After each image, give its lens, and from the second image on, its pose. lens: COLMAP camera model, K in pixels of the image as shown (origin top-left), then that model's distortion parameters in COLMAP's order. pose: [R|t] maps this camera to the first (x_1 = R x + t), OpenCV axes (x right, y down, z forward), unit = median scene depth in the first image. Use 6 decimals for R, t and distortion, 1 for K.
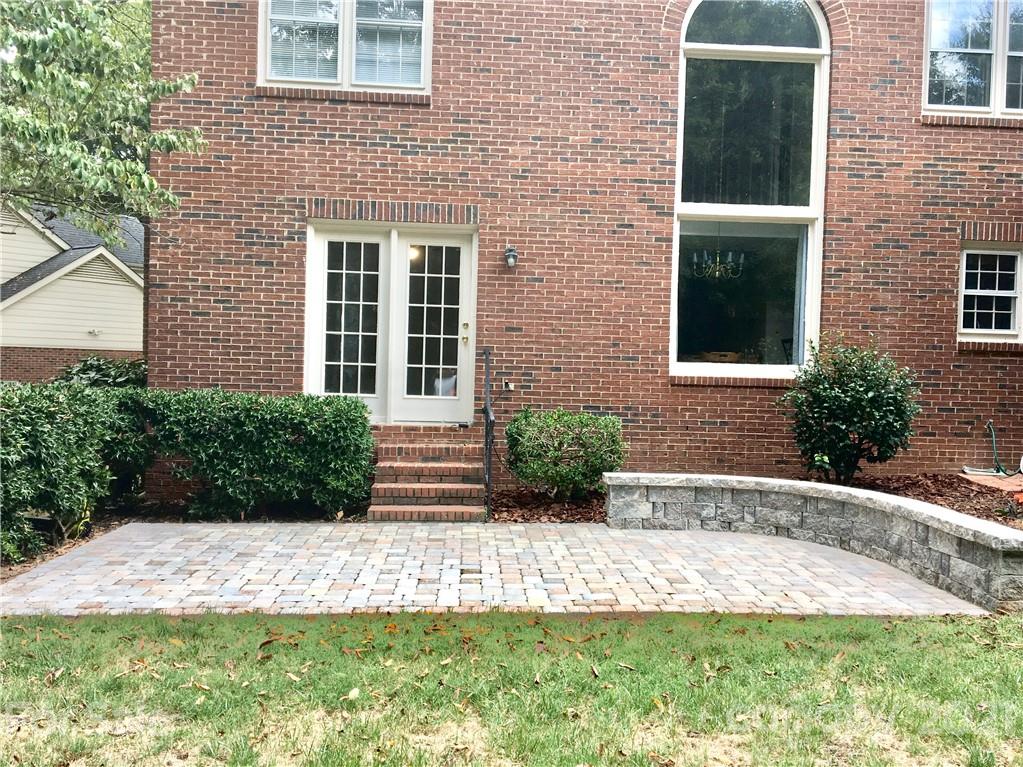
lens RADIAL K [[848.8, 0, 488.9], [0, 848.8, 378.2], [0, 0, 1]] dist [0.085667, -0.138193]
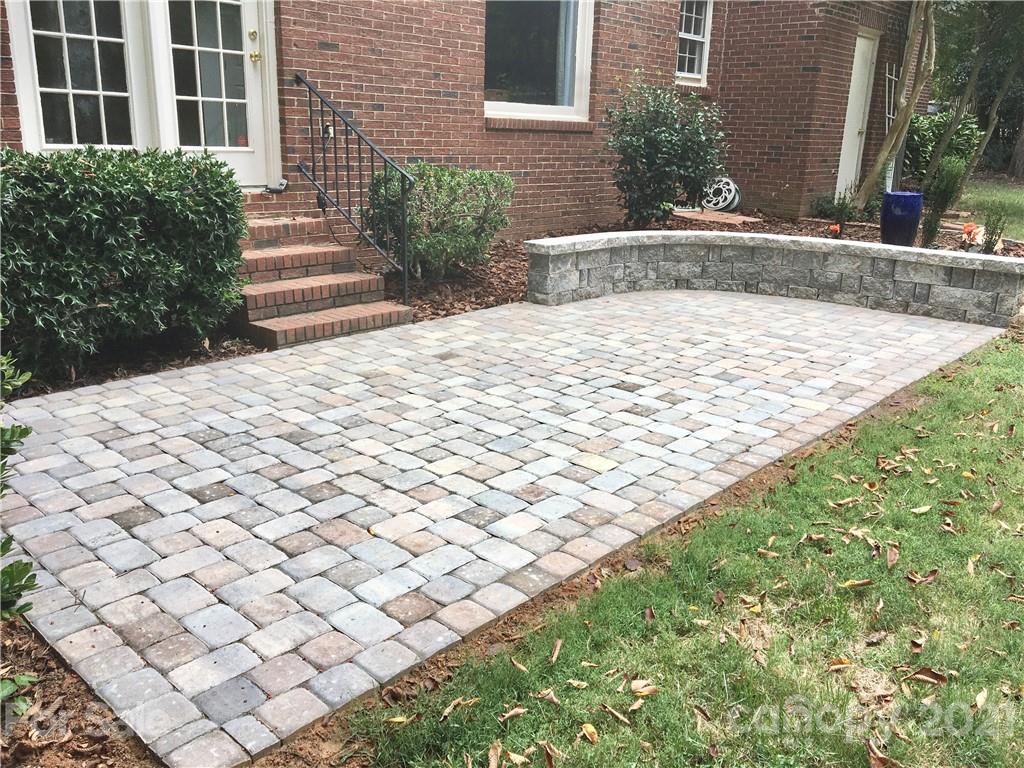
lens RADIAL K [[849.7, 0, 489.3], [0, 849.7, 378.7], [0, 0, 1]] dist [0.085667, -0.138193]
pose [[0.725576, -0.196170, 0.659588, -0.473127], [-0.001669, 0.958001, 0.286759, 0.002060], [-0.688140, -0.209166, 0.694776, 0.433725]]
